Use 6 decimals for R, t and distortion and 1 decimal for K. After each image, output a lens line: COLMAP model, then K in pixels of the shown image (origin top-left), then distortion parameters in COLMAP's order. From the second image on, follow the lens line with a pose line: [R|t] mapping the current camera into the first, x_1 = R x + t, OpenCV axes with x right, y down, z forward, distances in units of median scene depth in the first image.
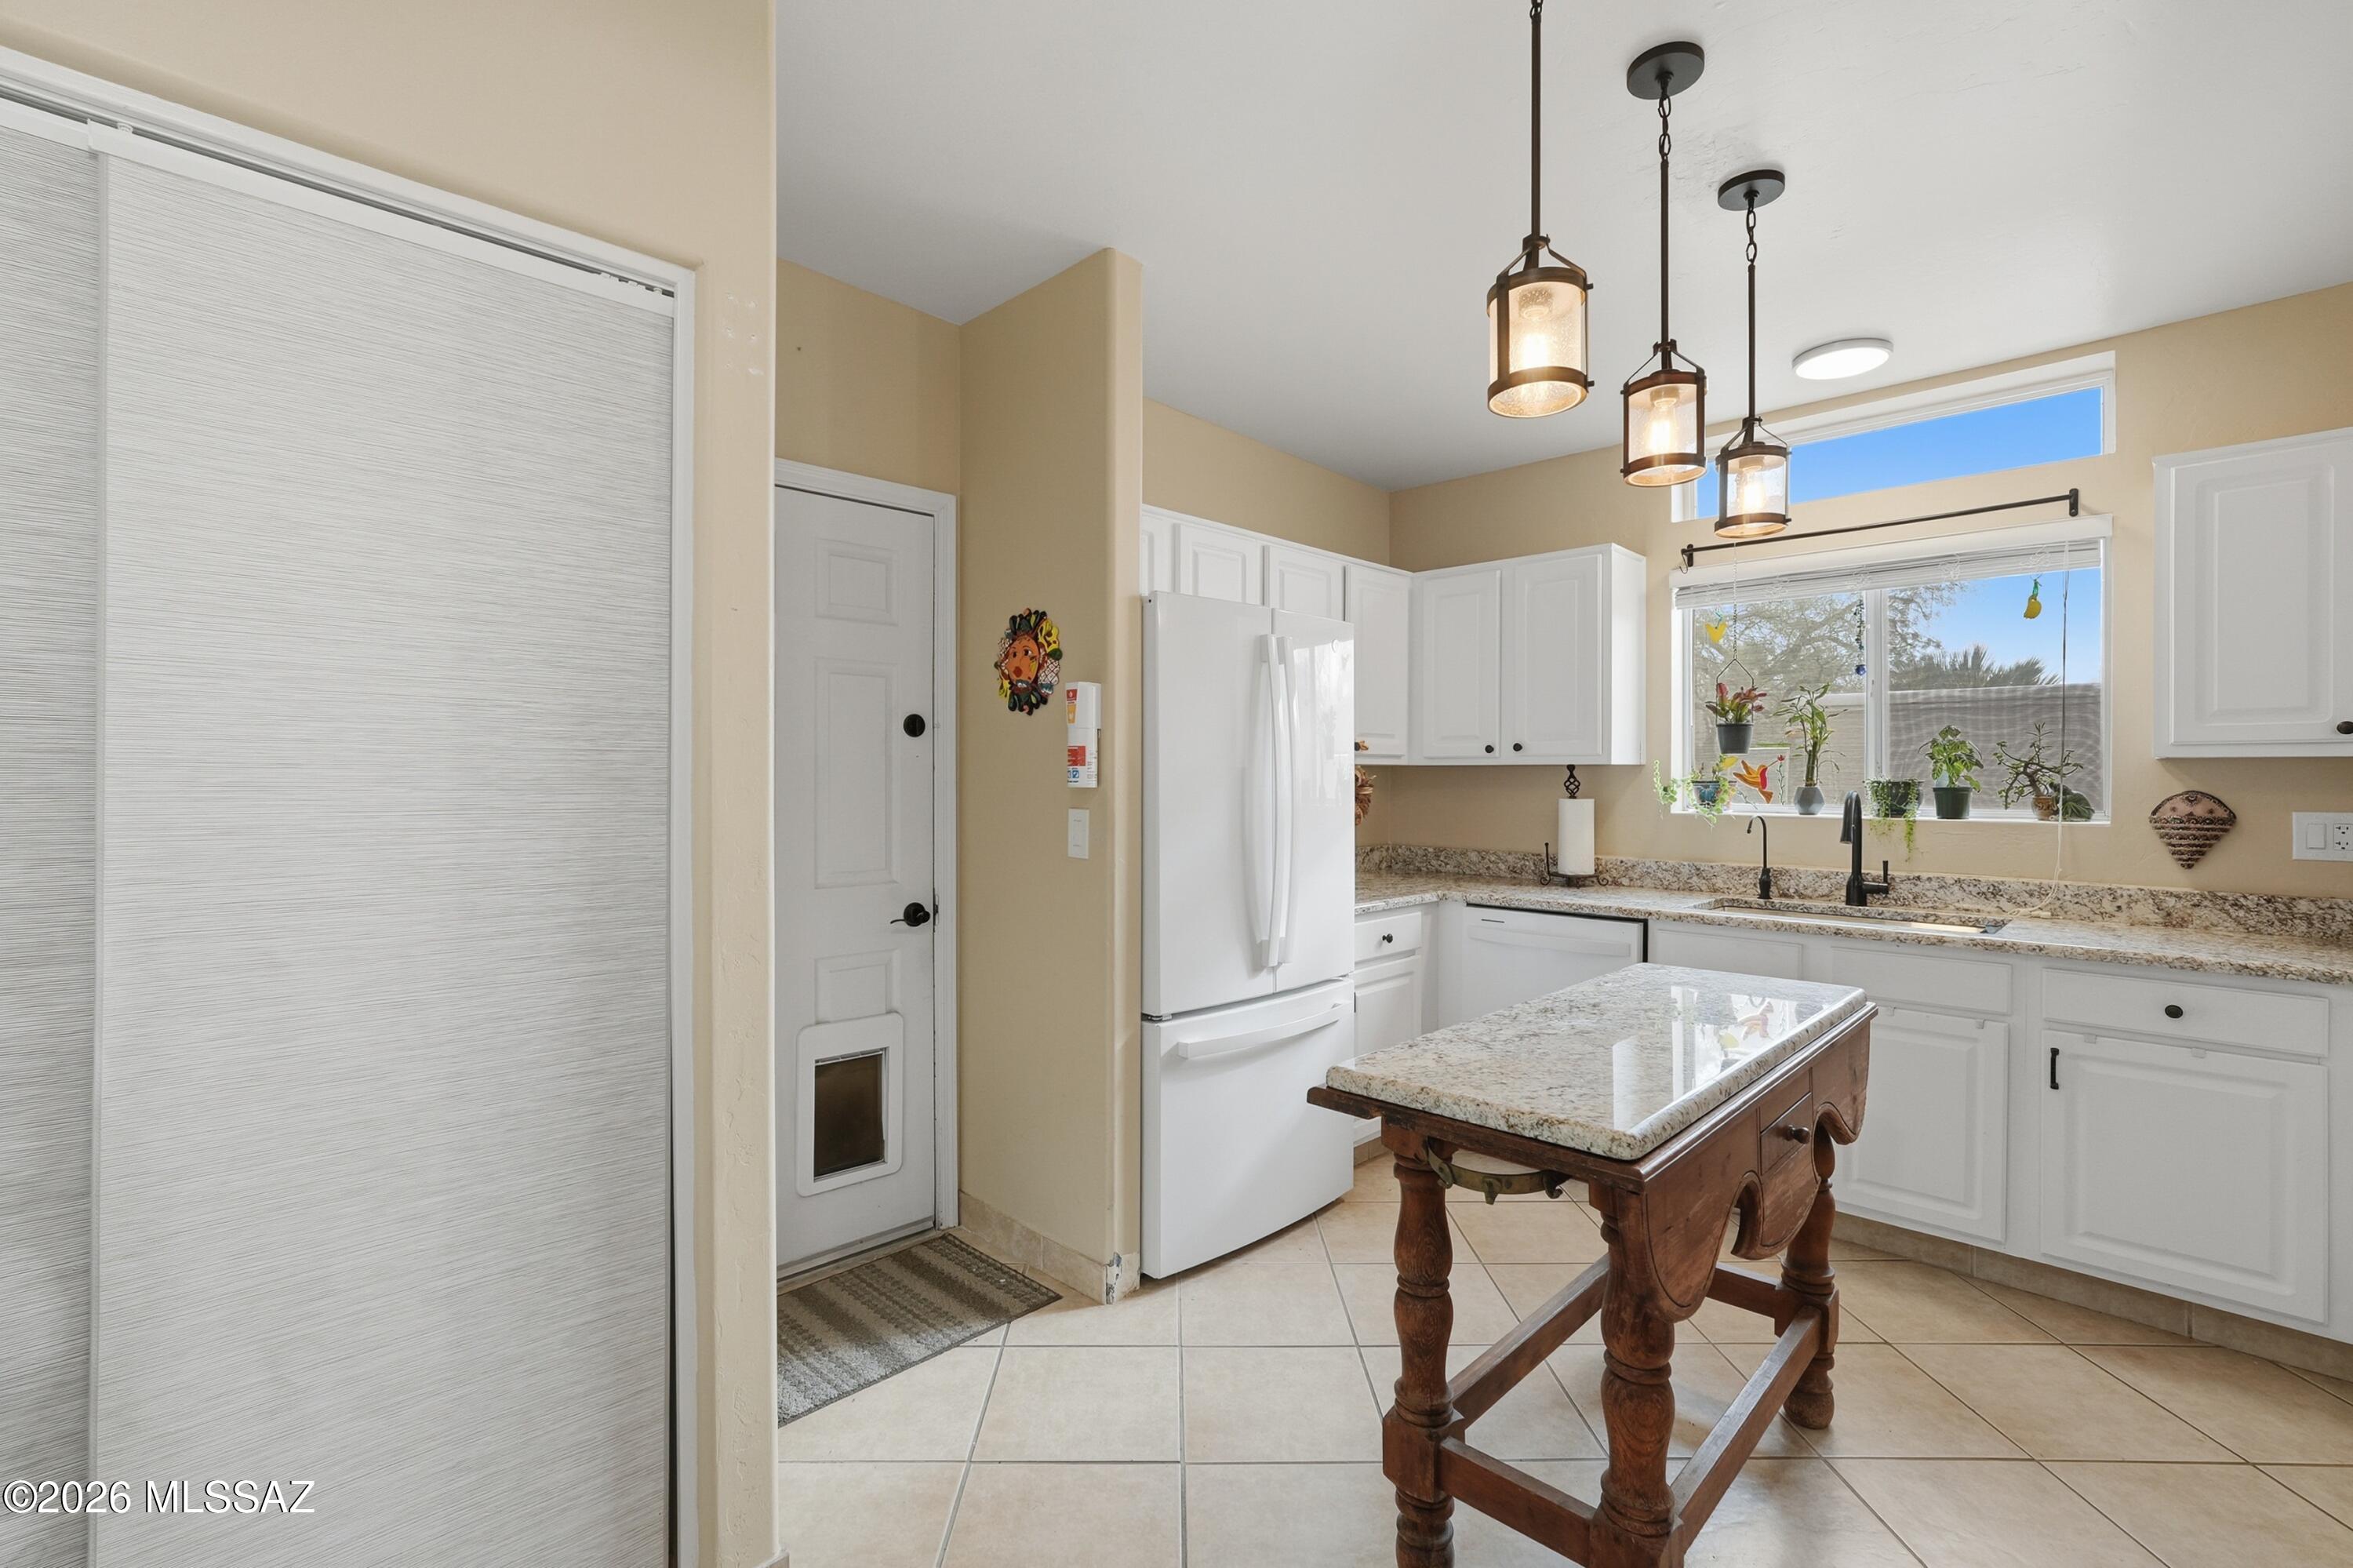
lens RADIAL K [[1047.9, 0, 1176.5], [0, 1047.9, 784.0], [0, 0, 1]] dist [-0.003135, 0.000634]
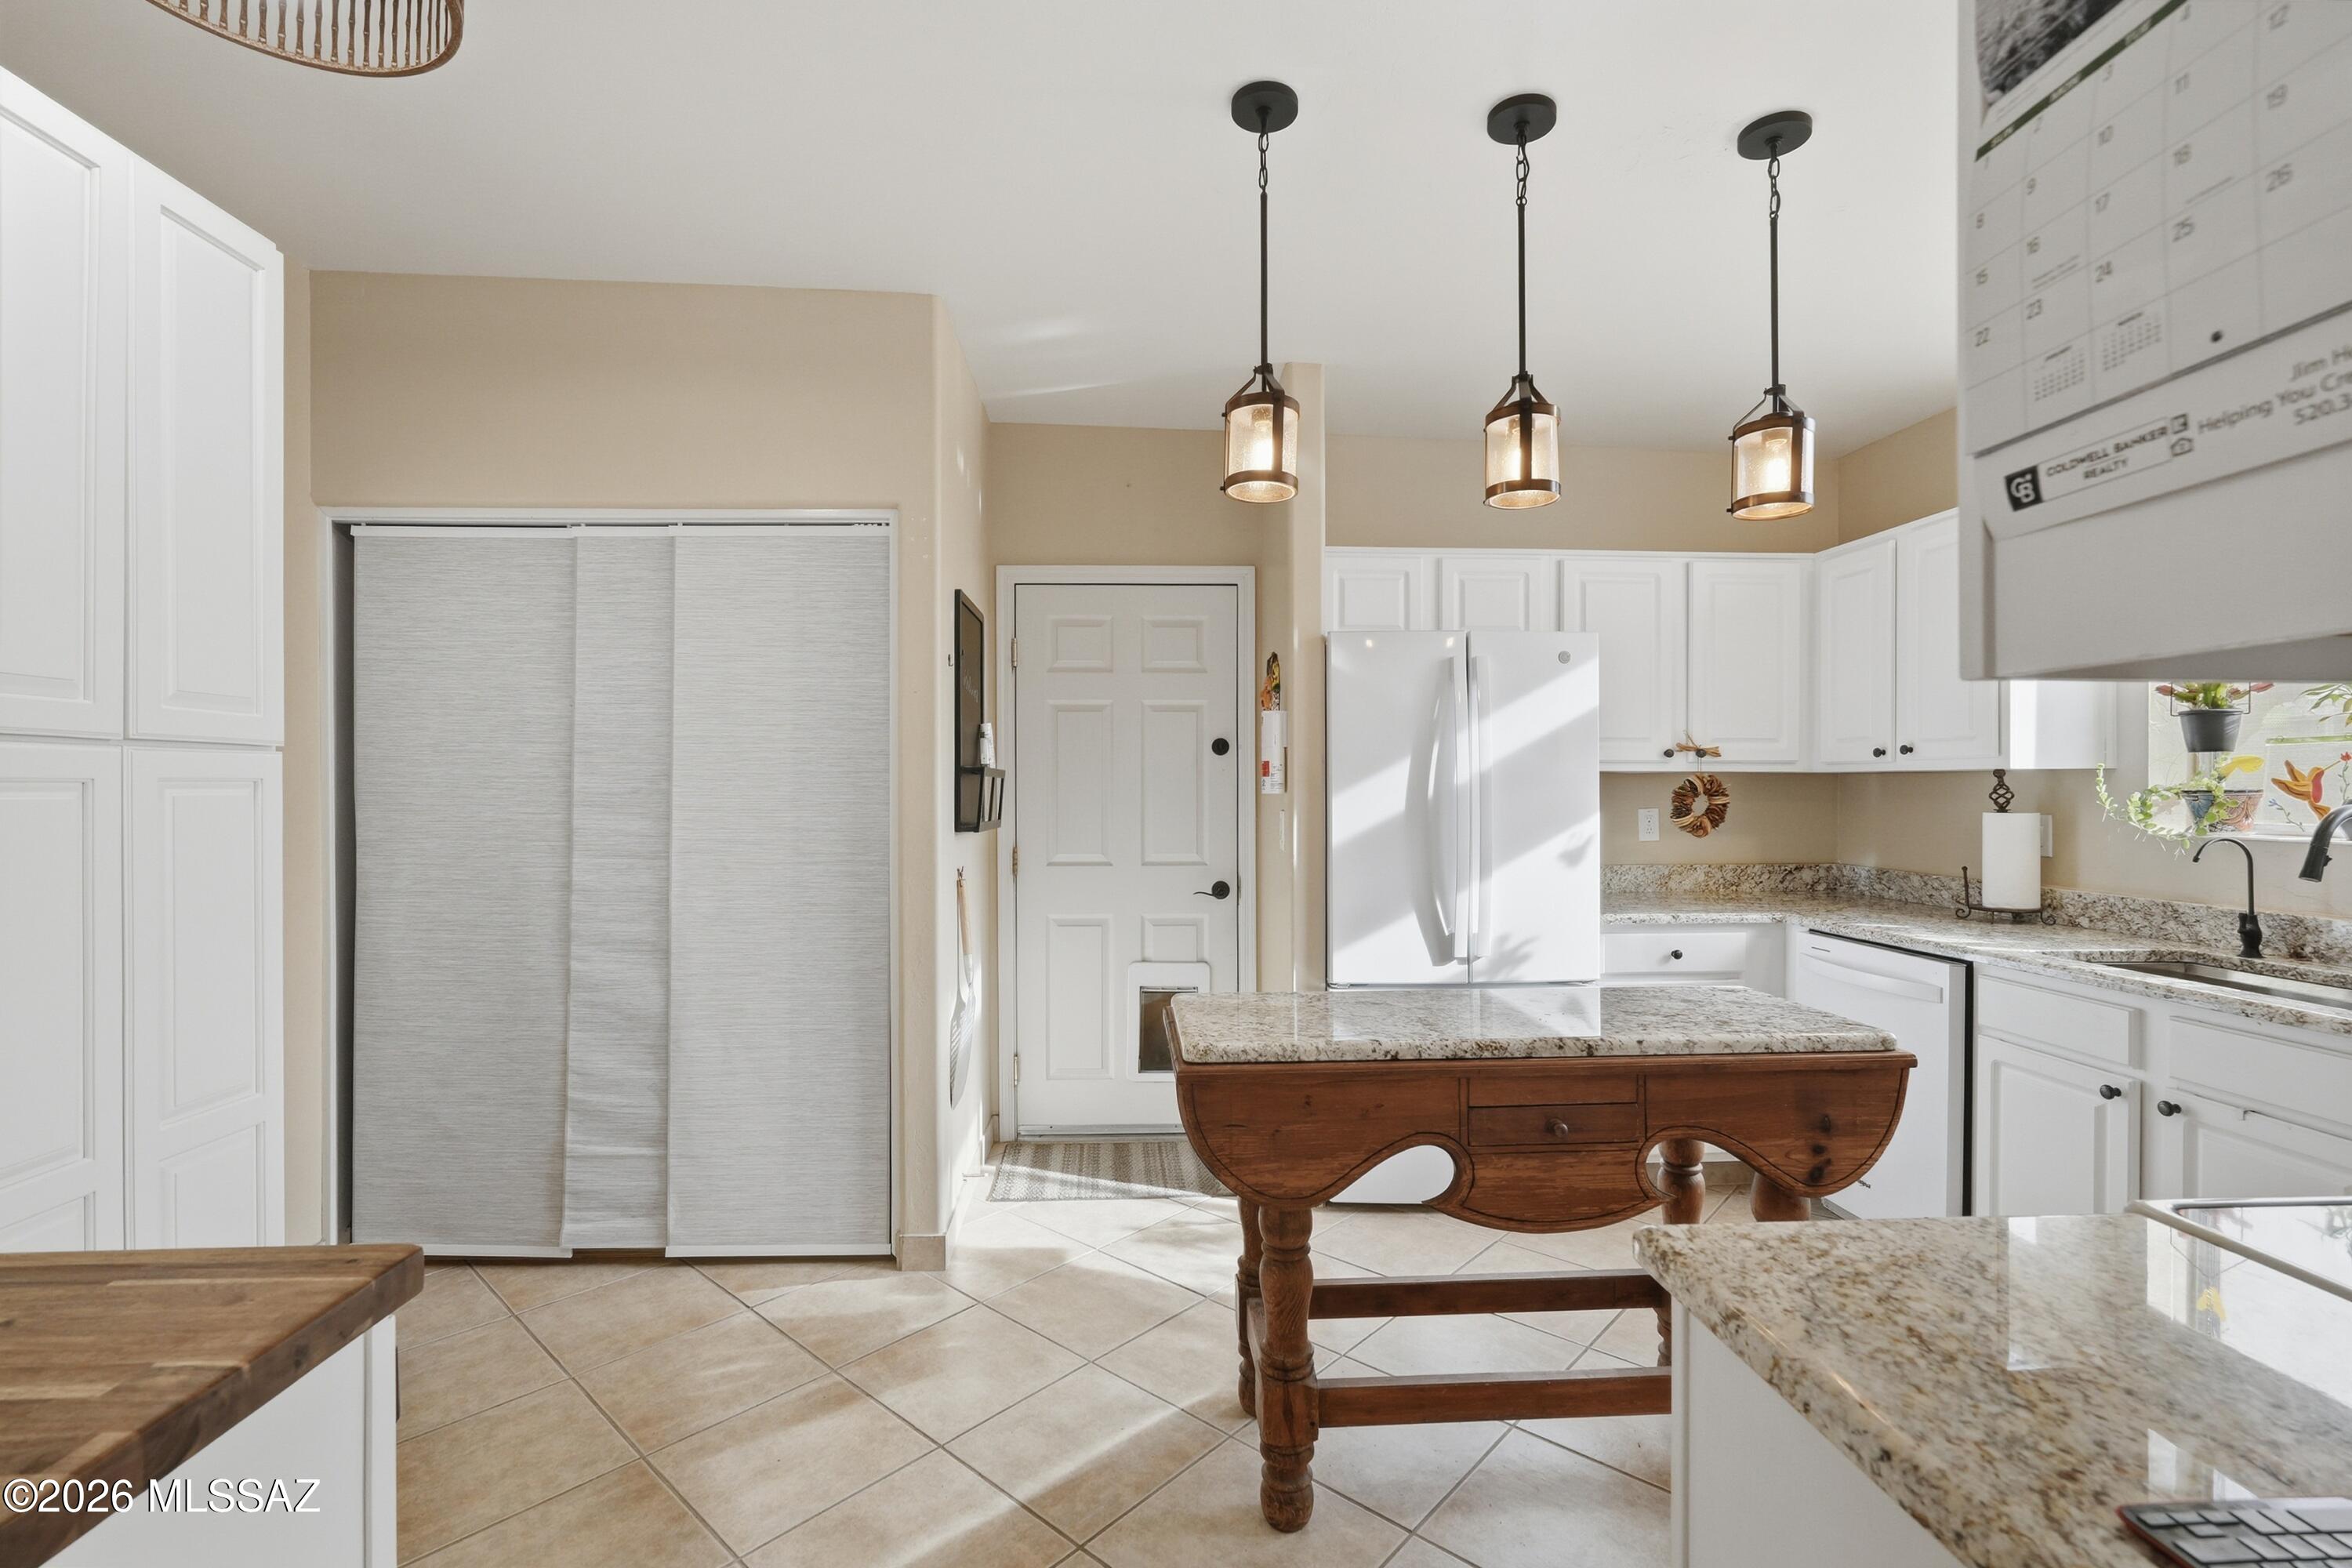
lens RADIAL K [[1041.8, 0, 1168.2], [0, 1041.8, 788.7], [0, 0, 1]] dist [-0.012240, -0.000015]
pose [[0.733373, -0.000247, -0.679827, 0.592132], [-0.004229, 0.999979, -0.004926, 0.003289], [0.679814, 0.006488, 0.733356, -0.006053]]
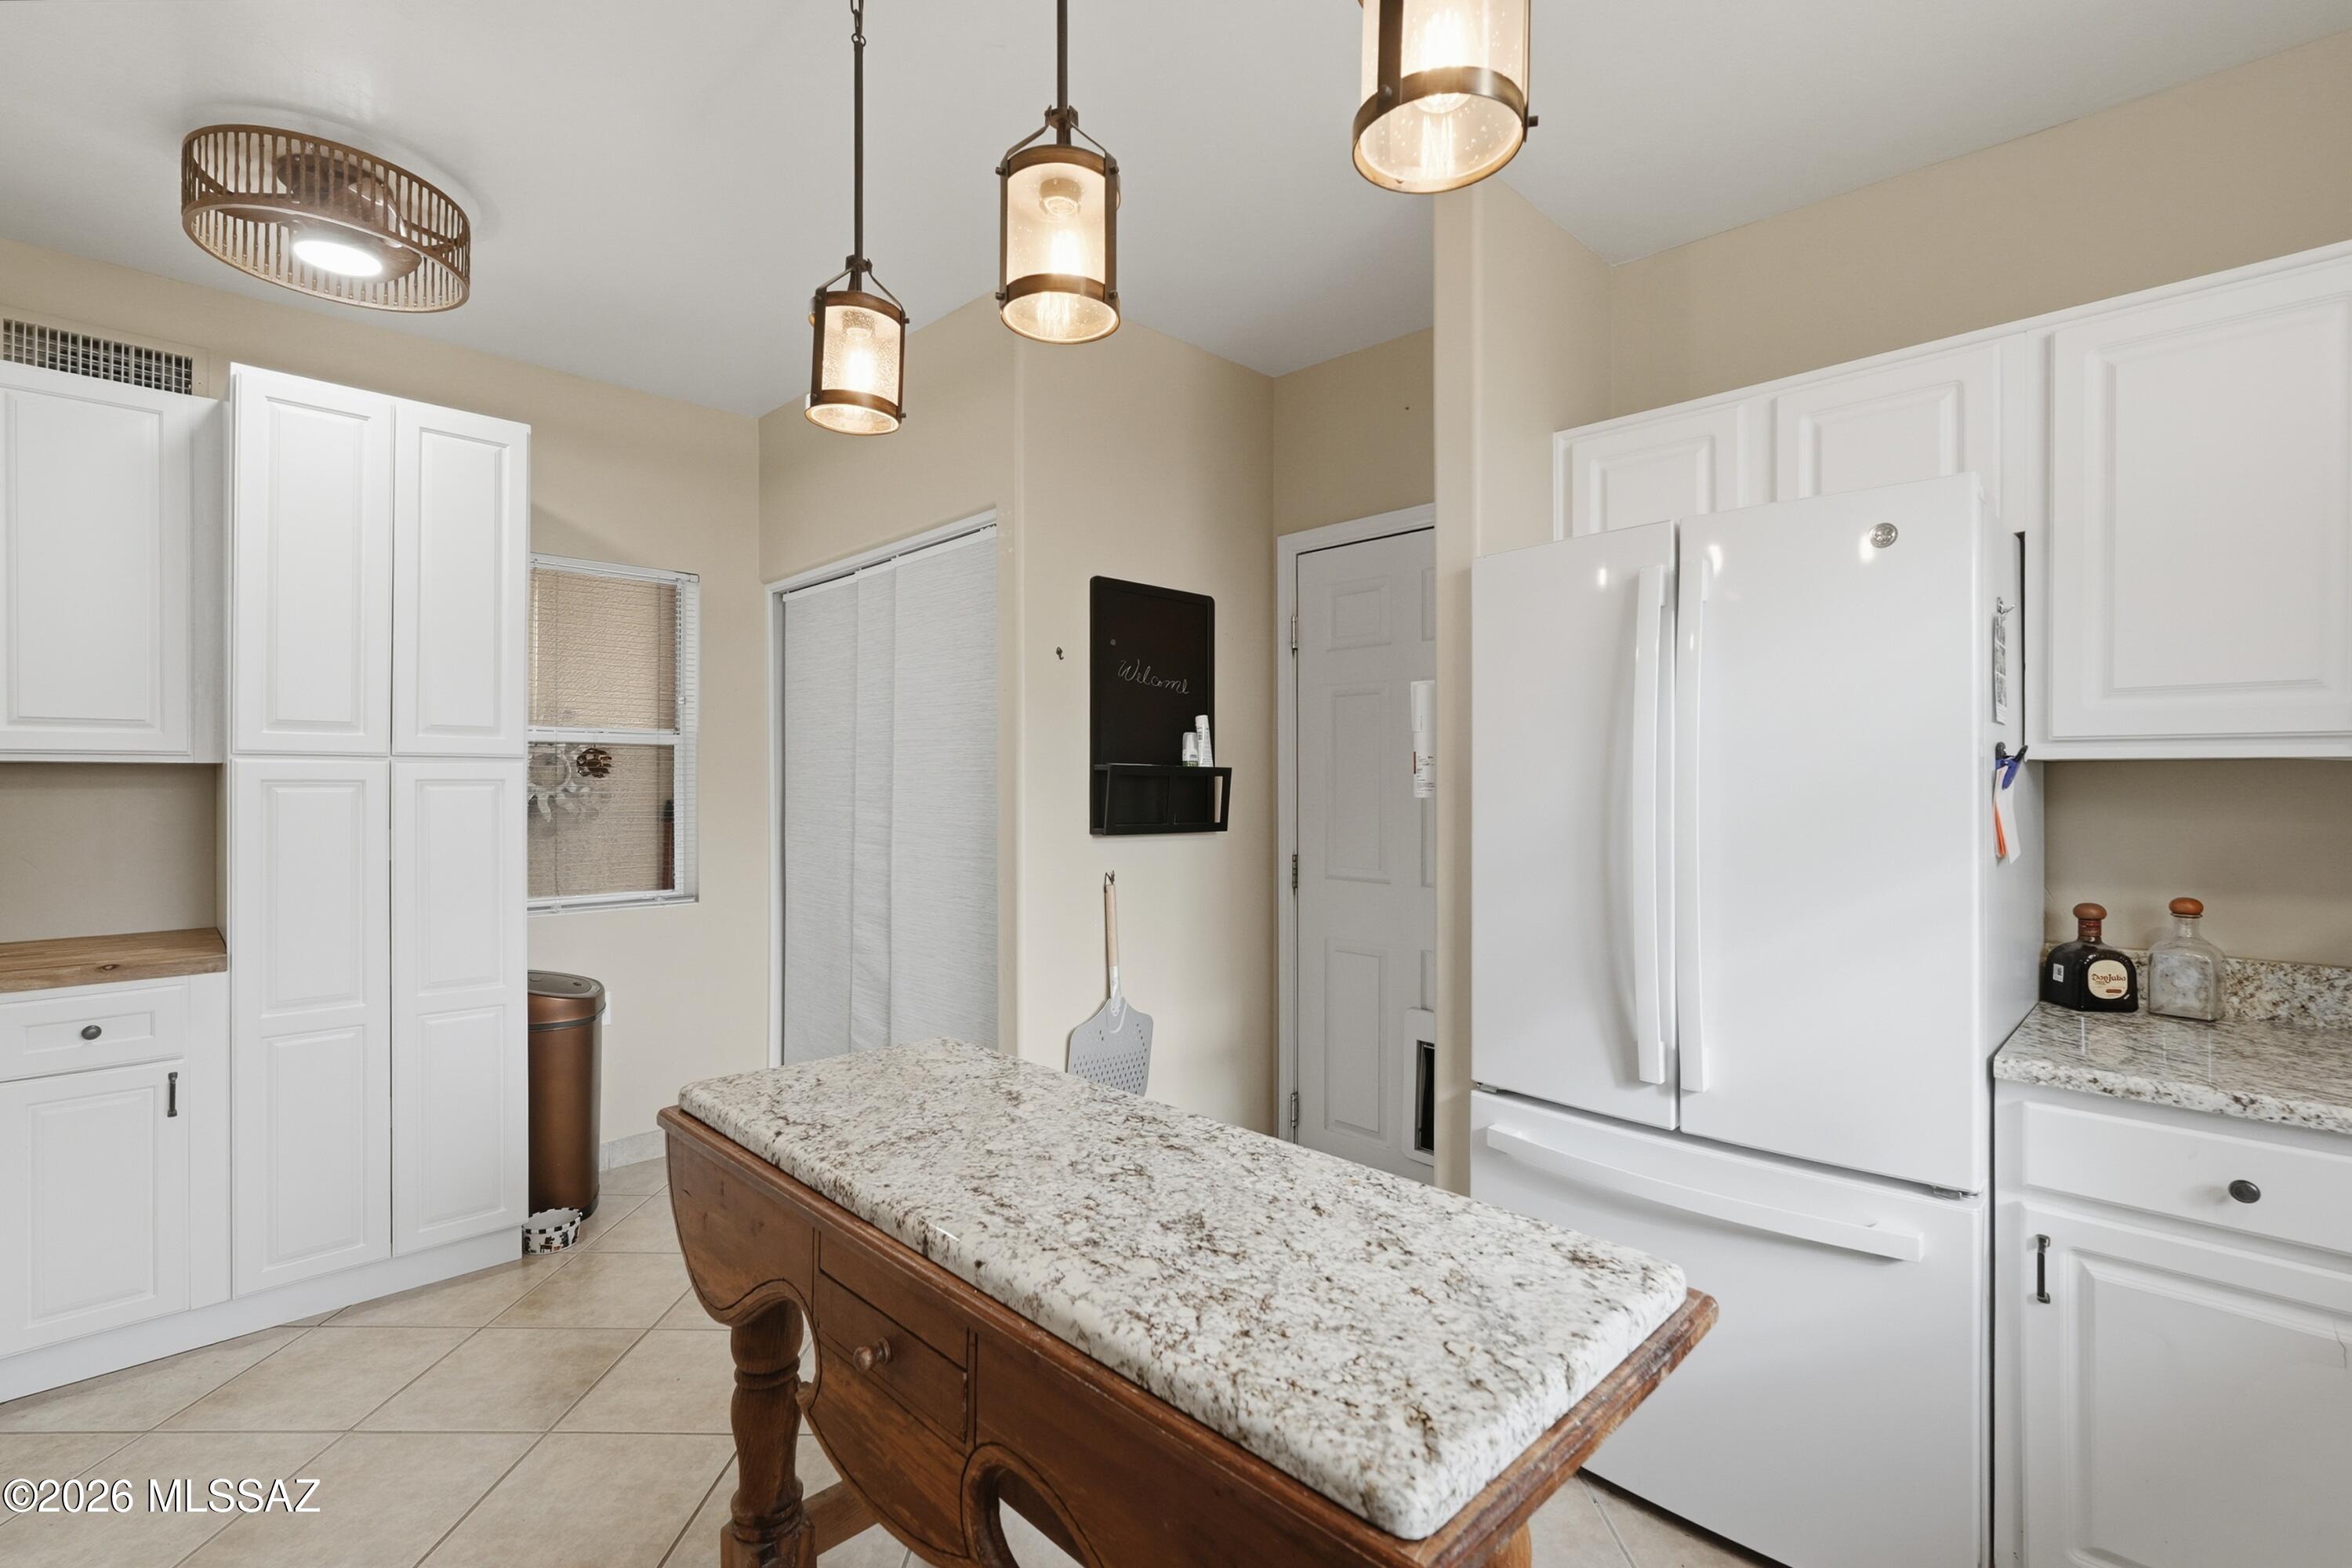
lens RADIAL K [[1044.4, 0, 1172.2], [0, 1044.4, 791.2], [0, 0, 1]] dist [-0.024842, 0.018615]
pose [[-0.015435, 0.006620, -0.999859, 0.710258], [-0.010065, 0.999926, 0.006776, -0.005423], [0.999830, 0.010168, -0.015367, 0.699011]]
